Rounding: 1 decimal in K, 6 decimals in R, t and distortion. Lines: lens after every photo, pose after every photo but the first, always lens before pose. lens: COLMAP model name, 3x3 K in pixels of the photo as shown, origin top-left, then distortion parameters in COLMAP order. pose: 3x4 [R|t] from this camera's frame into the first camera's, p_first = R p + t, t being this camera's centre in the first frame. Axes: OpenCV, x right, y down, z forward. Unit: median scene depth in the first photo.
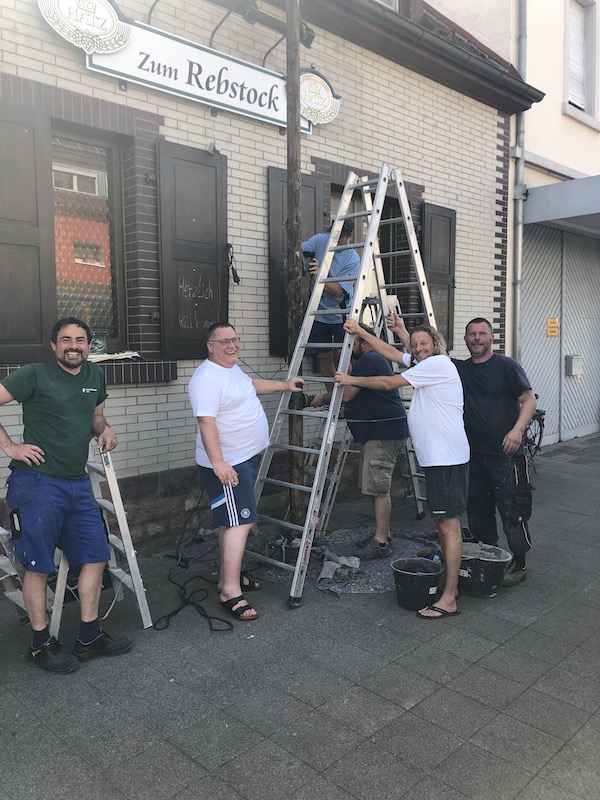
lens RADIAL K [[651.1, 0, 297.9], [0, 651.1, 397.0], [0, 0, 1]] dist [0.045054, -0.057046]
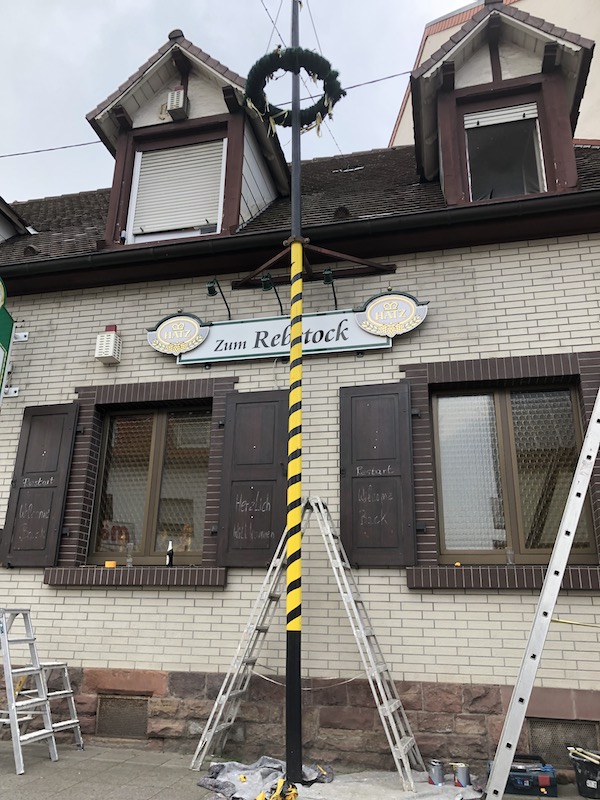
lens RADIAL K [[651.1, 0, 296.9], [0, 651.1, 407.9], [0, 0, 1]] dist [0.045054, -0.057046]
pose [[0.539045, -0.245312, -0.805762, 0.863050], [-0.094587, 0.932965, -0.347317, 0.068044], [0.836949, 0.263434, 0.479706, 0.477383]]
